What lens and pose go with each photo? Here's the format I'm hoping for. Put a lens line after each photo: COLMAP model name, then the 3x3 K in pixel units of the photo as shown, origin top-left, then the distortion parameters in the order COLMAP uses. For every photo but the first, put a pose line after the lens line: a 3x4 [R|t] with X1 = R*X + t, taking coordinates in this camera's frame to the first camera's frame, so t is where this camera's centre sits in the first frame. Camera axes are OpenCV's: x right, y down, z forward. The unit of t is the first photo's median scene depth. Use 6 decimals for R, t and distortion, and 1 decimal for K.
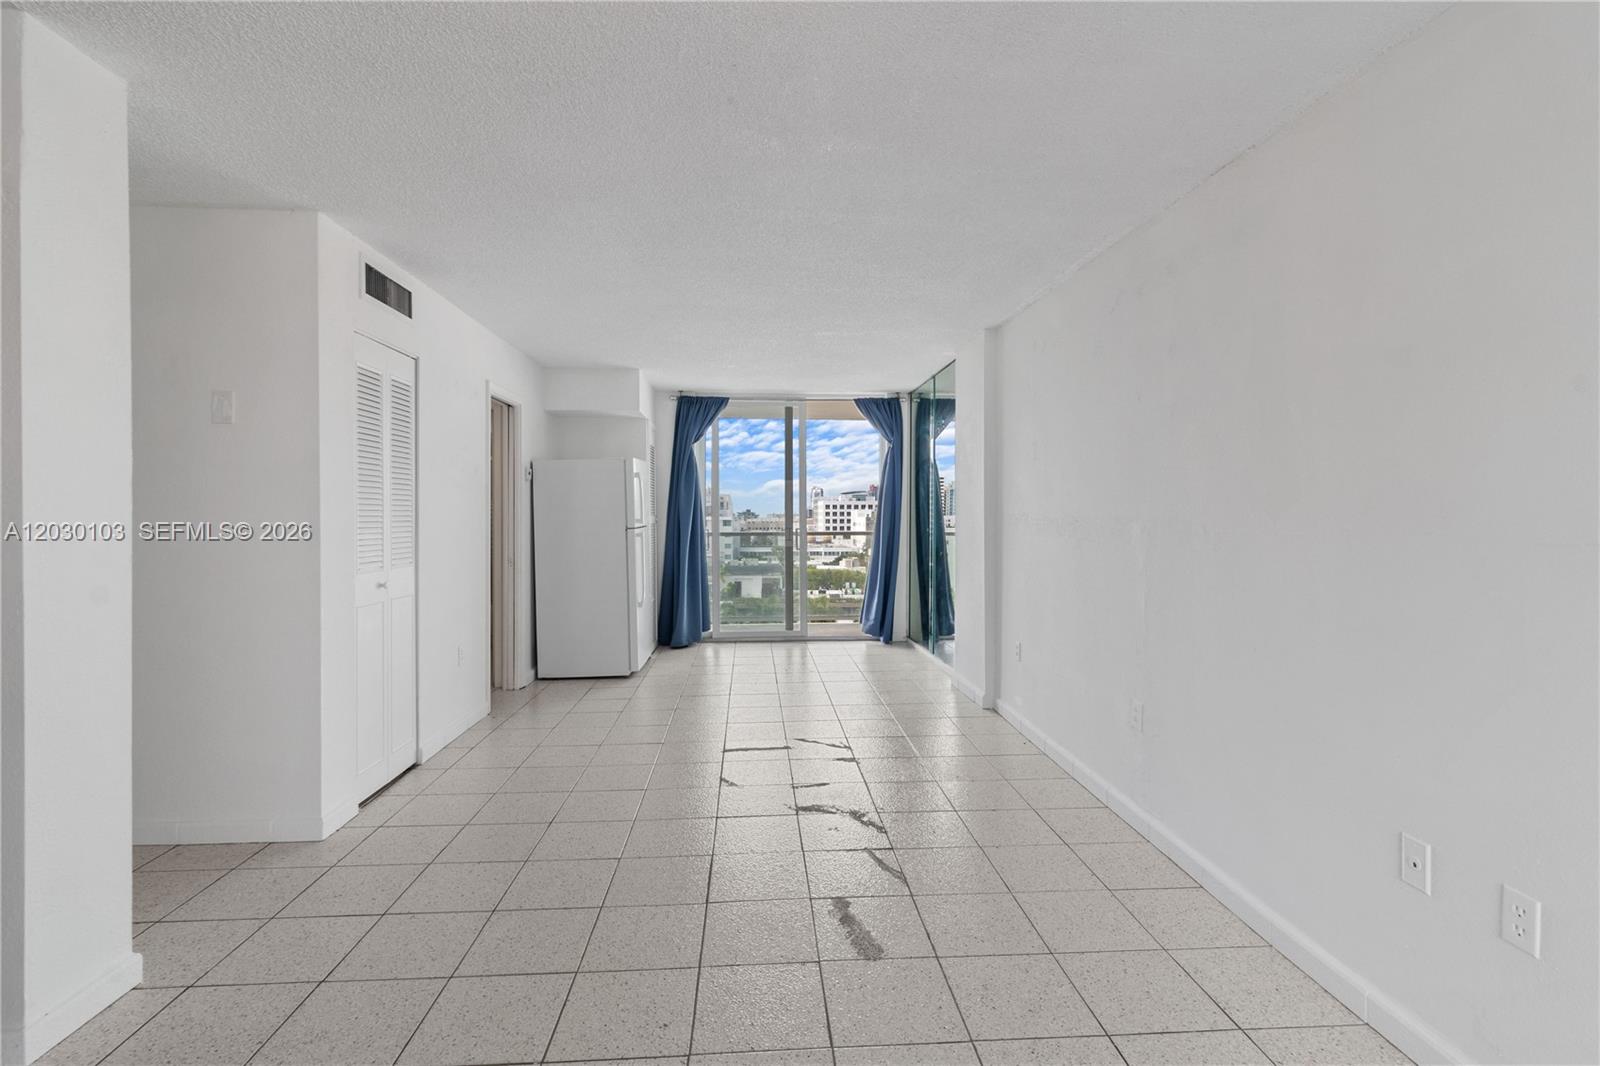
lens RADIAL K [[741.7, 0, 794.6], [0, 741.7, 521.1], [0, 0, 1]] dist [0.006796, 0.001131]
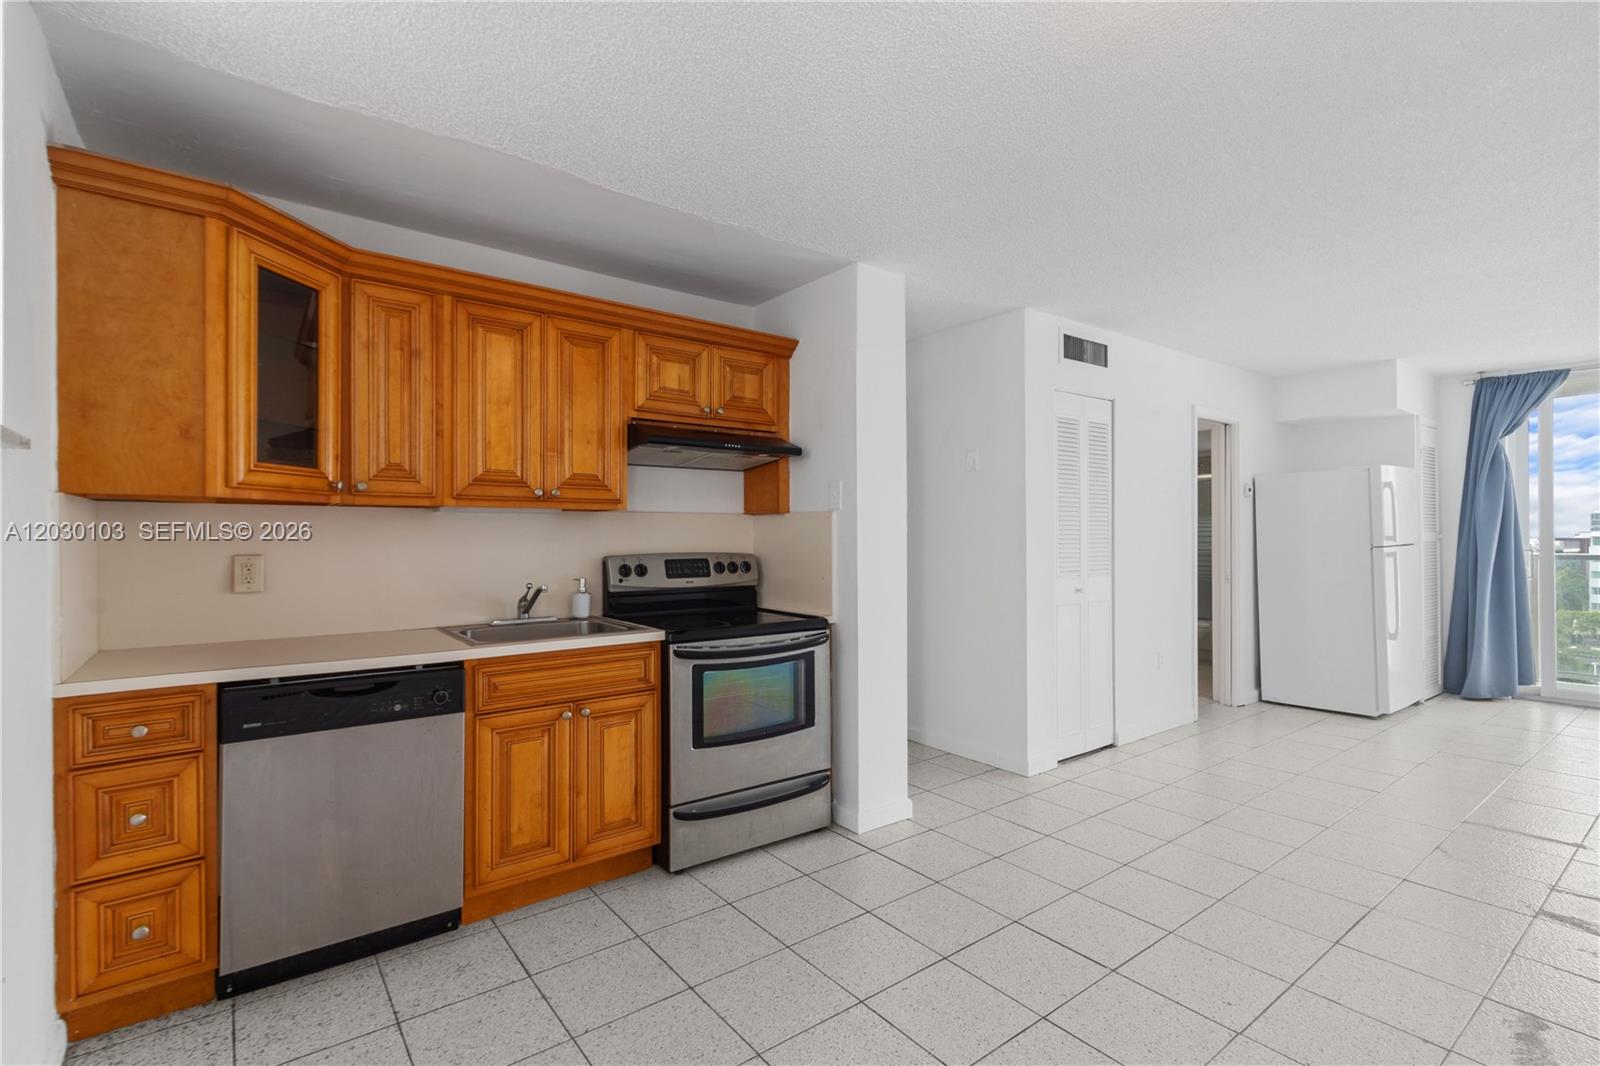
lens RADIAL K [[741.7, 0, 799.3], [0, 741.7, 535.8], [0, 0, 1]] dist [0.006796, 0.001131]
pose [[0.554831, -0.000335, -0.831963, 0.178433], [-0.001185, 0.999999, -0.001193, -0.001627], [0.831962, 0.001648, 0.554830, -0.058919]]
